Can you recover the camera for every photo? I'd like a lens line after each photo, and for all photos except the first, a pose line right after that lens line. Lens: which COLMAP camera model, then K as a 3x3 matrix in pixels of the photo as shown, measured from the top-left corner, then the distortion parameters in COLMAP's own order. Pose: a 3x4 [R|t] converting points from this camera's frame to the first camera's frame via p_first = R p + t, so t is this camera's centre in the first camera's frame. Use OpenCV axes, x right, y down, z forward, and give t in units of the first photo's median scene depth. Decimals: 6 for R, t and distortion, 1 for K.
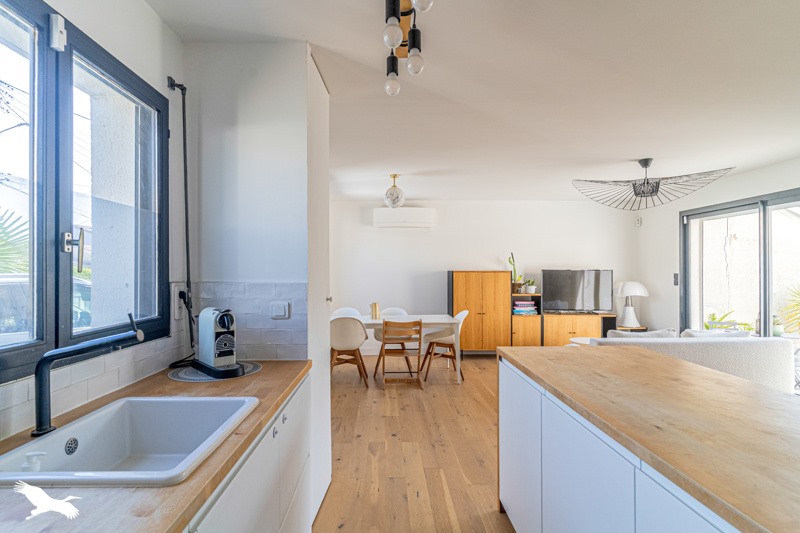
lens RADIAL K [[397.7, 0, 399.4], [0, 397.7, 267.2], [0, 0, 1]] dist [0.001072, 0.000249]
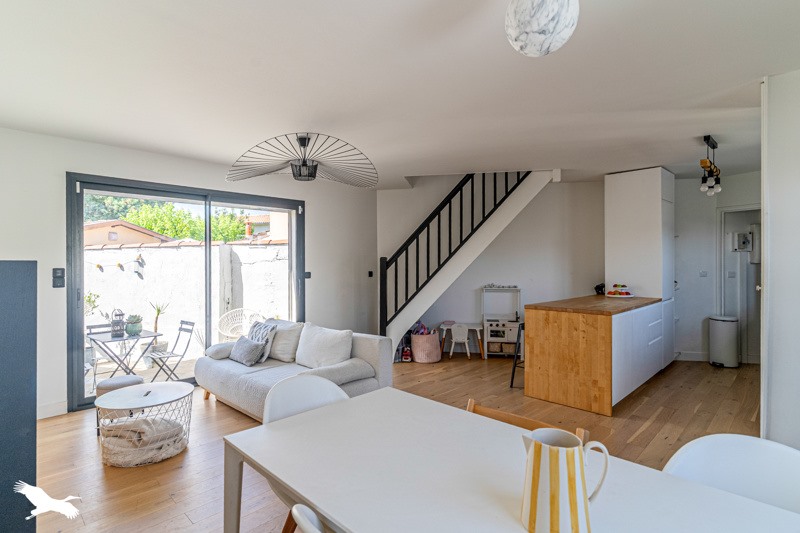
lens RADIAL K [[397.7, 0, 399.4], [0, 397.7, 267.2], [0, 0, 1]] dist [0.001072, 0.000249]
pose [[-0.682501, -0.000643, 0.730885, -0.173576], [0.002405, 0.999992, 0.003125, 0.016388], [-0.730881, 0.003891, -0.682494, 1.449768]]
